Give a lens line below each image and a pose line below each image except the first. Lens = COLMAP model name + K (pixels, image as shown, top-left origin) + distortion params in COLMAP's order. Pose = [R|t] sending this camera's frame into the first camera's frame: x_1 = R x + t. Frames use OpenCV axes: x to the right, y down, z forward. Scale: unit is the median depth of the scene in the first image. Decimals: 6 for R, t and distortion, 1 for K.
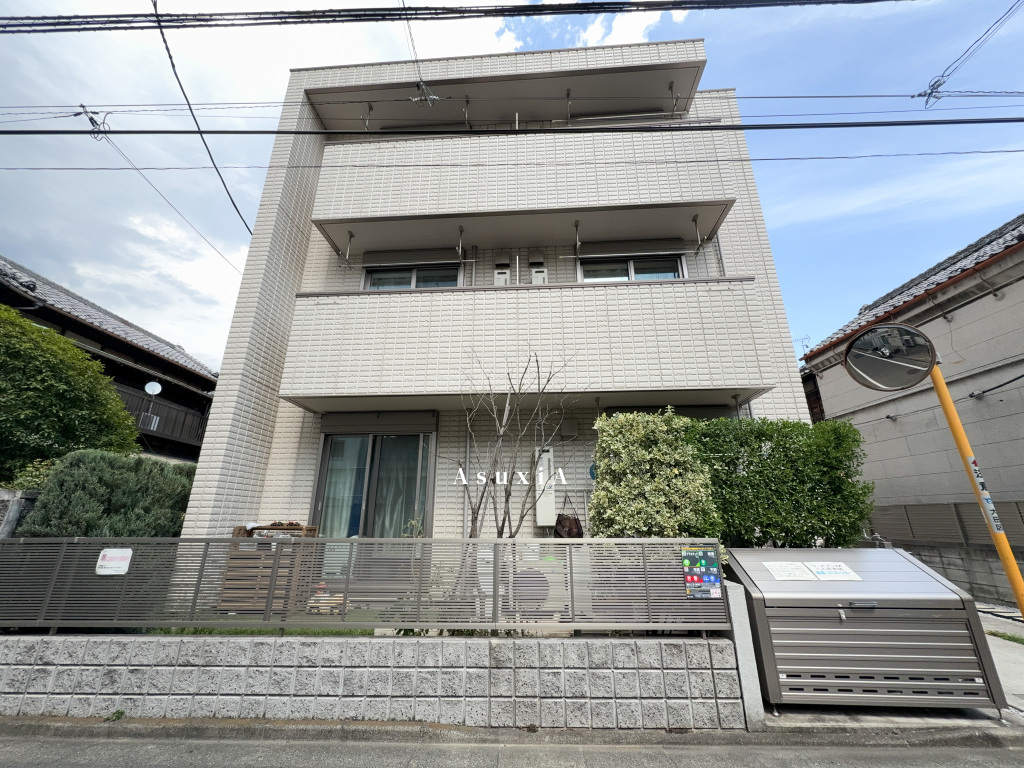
lens RADIAL K [[418.9, 0, 507.8], [0, 418.9, 381.0], [0, 0, 1]] dist [0.000253, -0.000278]
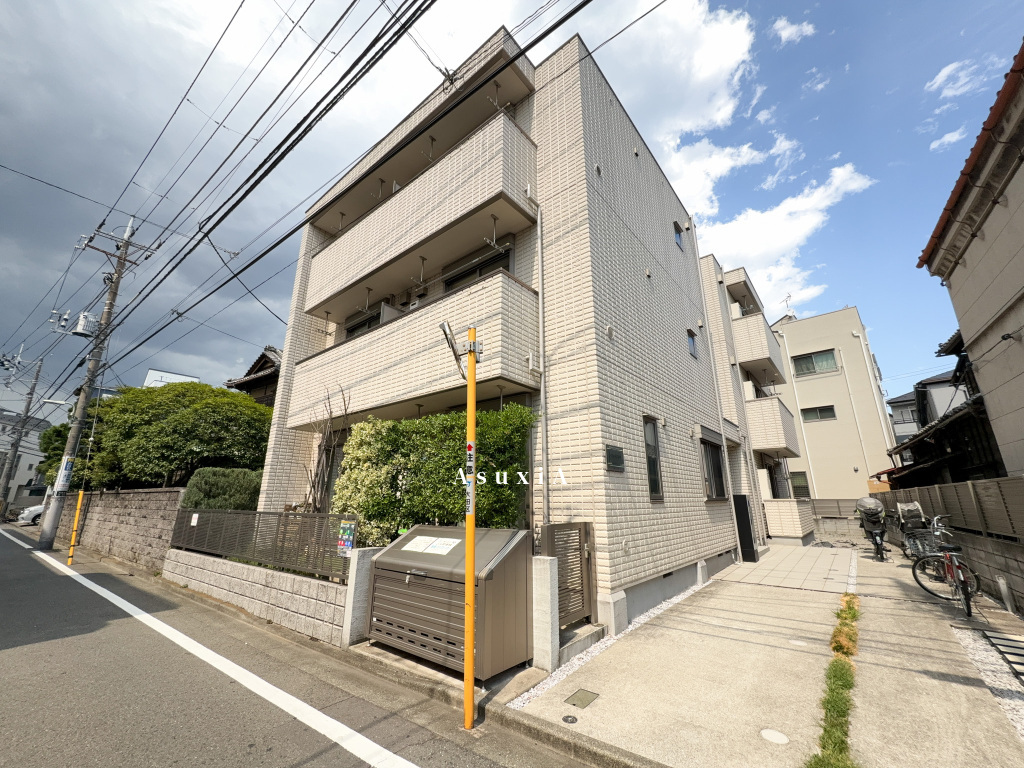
lens RADIAL K [[418.9, 0, 507.3], [0, 418.9, 384.1], [0, 0, 1]] dist [0.000253, -0.000278]
pose [[0.804968, -0.157479, -0.572038, 1.738081], [0.180326, 0.983460, -0.016987, 0.074679], [0.565252, -0.089480, 0.820051, 0.214016]]
